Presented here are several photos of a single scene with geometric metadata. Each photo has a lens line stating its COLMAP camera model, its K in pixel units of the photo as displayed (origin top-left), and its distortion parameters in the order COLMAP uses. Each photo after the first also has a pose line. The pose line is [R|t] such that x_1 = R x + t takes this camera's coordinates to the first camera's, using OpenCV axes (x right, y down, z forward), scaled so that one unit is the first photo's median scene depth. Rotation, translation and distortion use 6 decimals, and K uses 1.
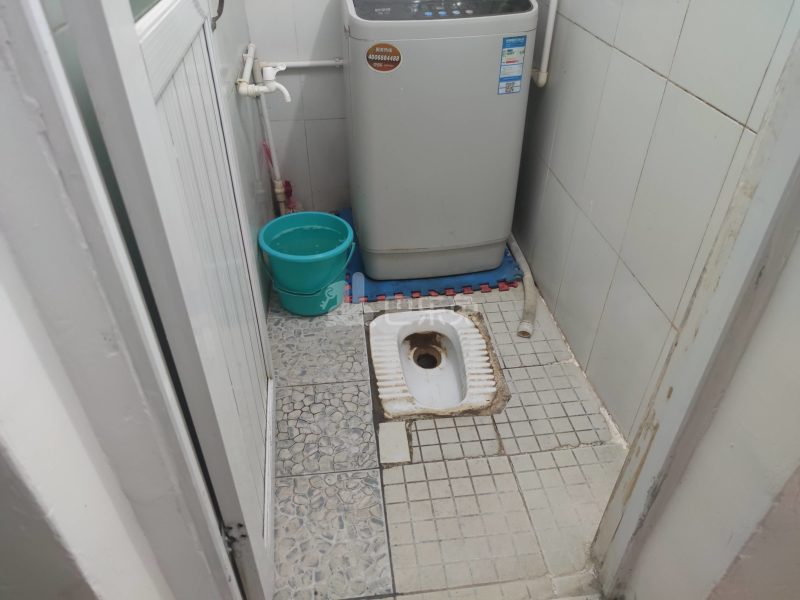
lens RADIAL K [[563.7, 0, 392.9], [0, 563.7, 305.3], [0, 0, 1]] dist [0.040136, -0.015473]
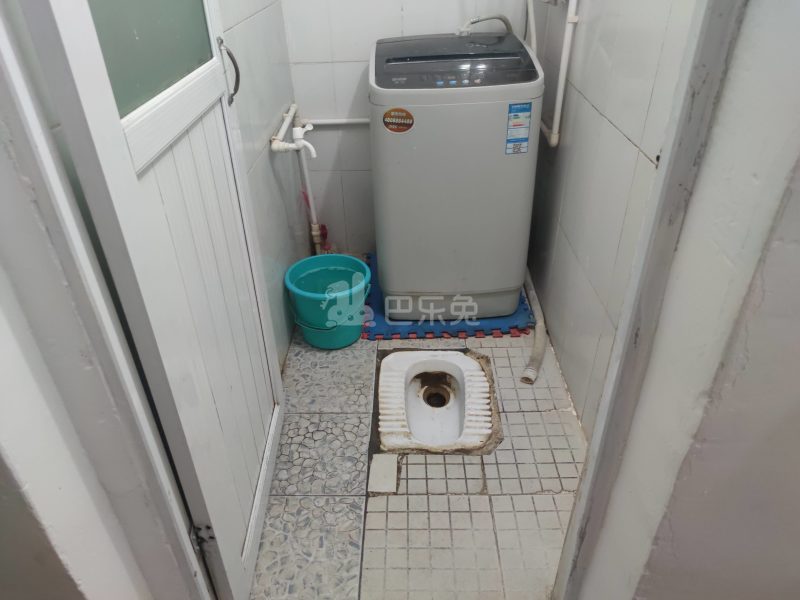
lens RADIAL K [[563.7, 0, 392.5], [0, 563.7, 306.3], [0, 0, 1]] dist [0.040136, -0.015473]
pose [[0.991046, 0.052791, -0.122642, 0.126559], [-0.060755, 0.996217, -0.062131, -0.004973], [0.118898, 0.069026, 0.990504, -0.072522]]
